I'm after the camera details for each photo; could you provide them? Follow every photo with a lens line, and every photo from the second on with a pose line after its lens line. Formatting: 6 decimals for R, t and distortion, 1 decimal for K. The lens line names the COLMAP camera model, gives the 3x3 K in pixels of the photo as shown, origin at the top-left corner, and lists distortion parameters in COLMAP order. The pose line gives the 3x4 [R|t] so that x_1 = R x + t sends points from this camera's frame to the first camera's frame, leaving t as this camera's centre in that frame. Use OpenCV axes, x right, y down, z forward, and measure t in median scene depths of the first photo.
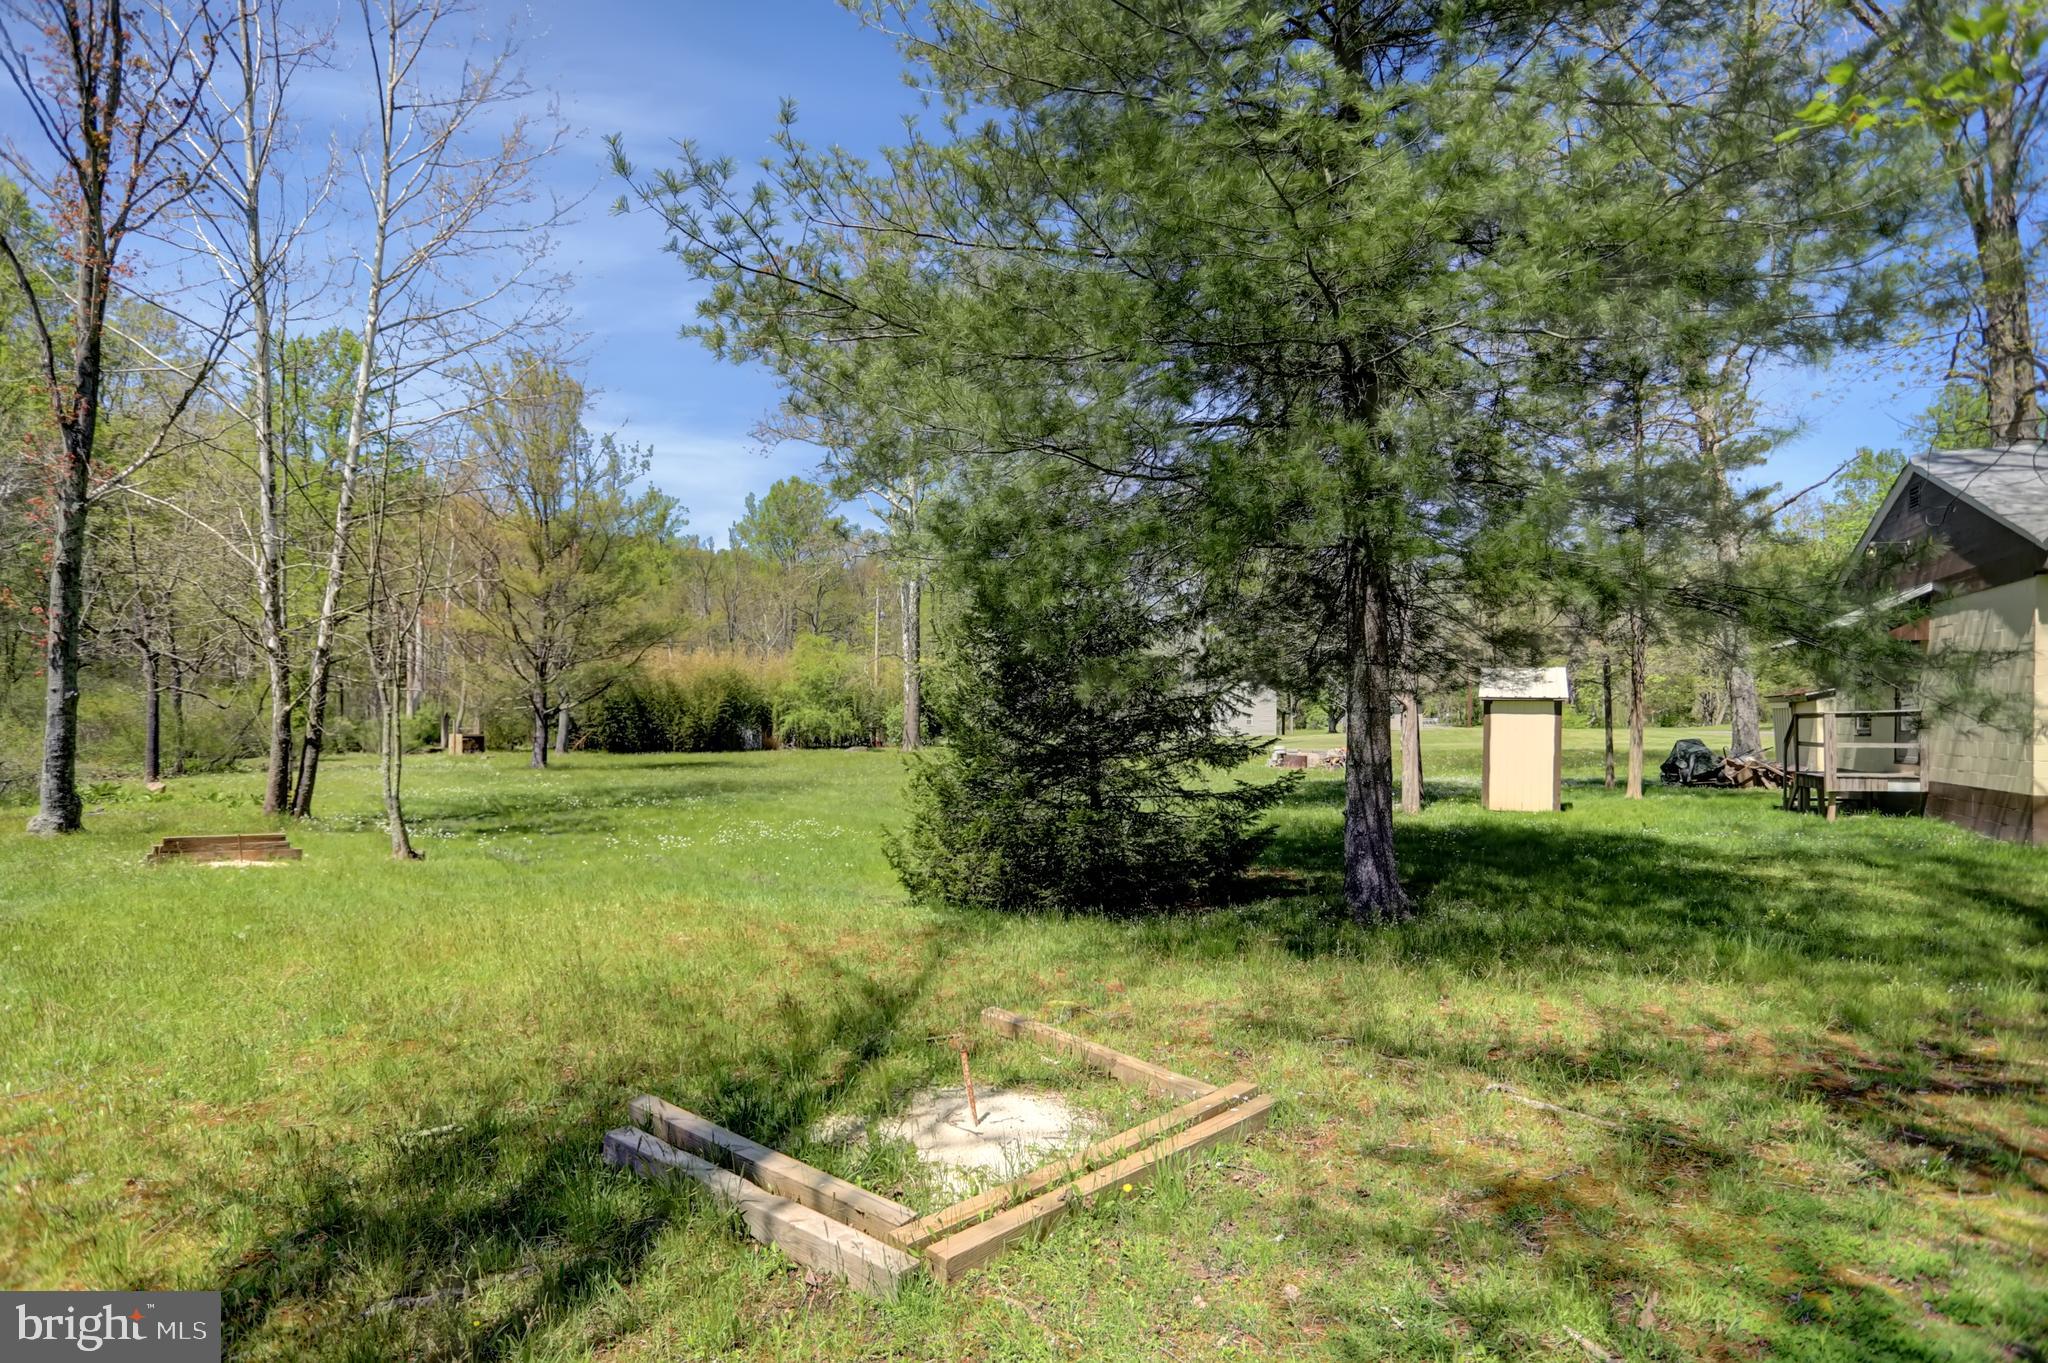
lens RADIAL K [[1029.3, 0, 1021.9], [0, 1029.3, 685.7], [0, 0, 1]] dist [-0.062181, 0.033957]
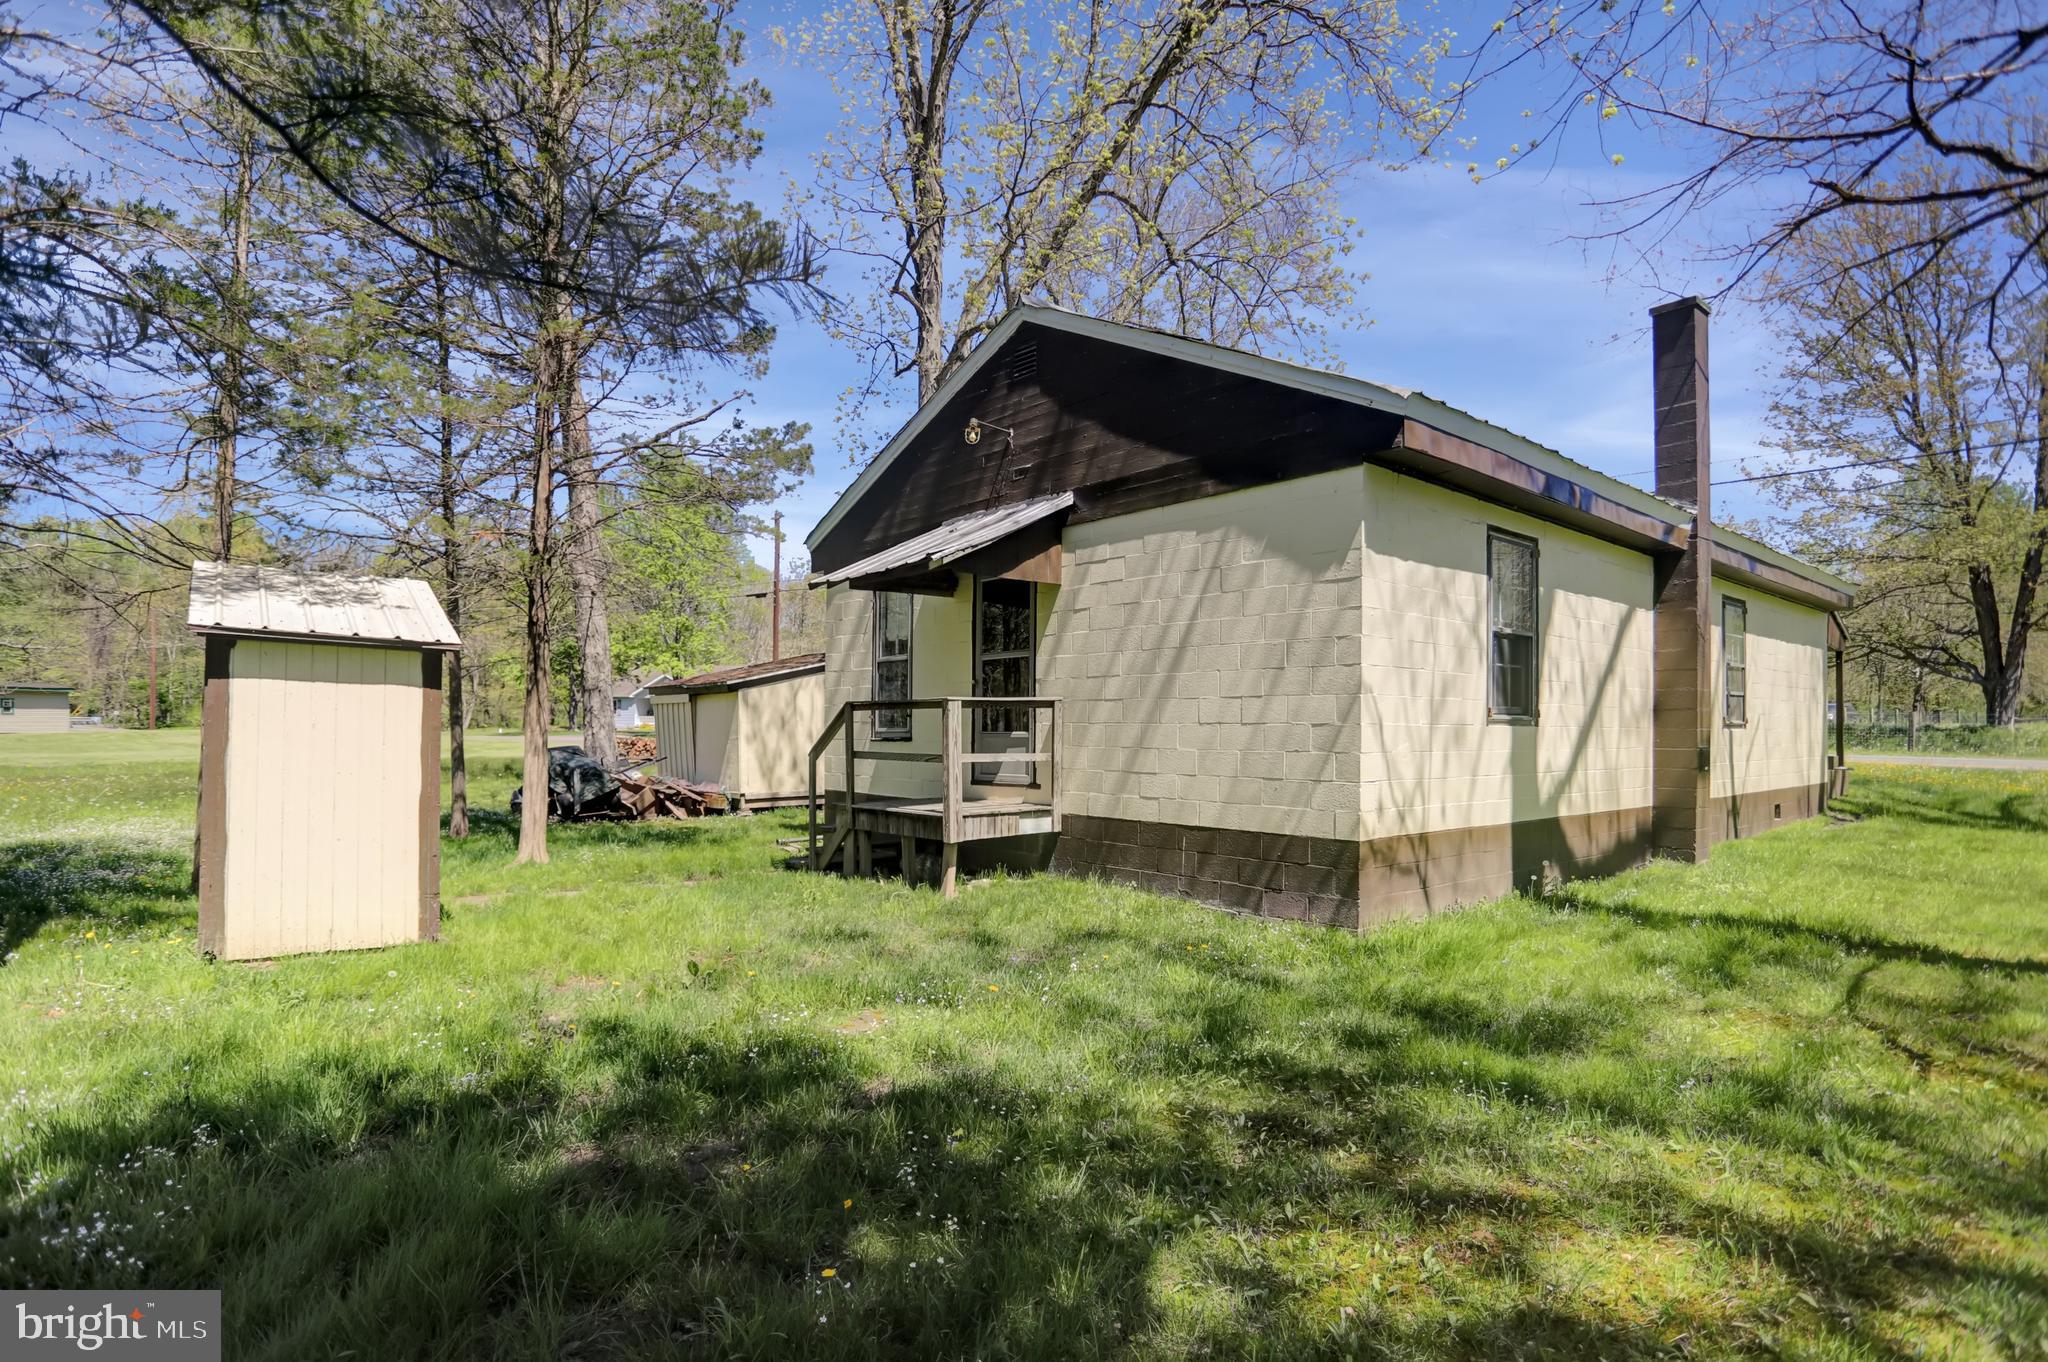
lens RADIAL K [[1030.5, 0, 1011.2], [0, 1030.5, 678.6], [0, 0, 1]] dist [-0.070452, 0.033043]
pose [[0.428194, 0.051992, 0.902190, 0.312952], [-0.041508, 0.998421, -0.037838, 0.036542], [-0.902733, -0.021247, 0.429677, 0.726095]]
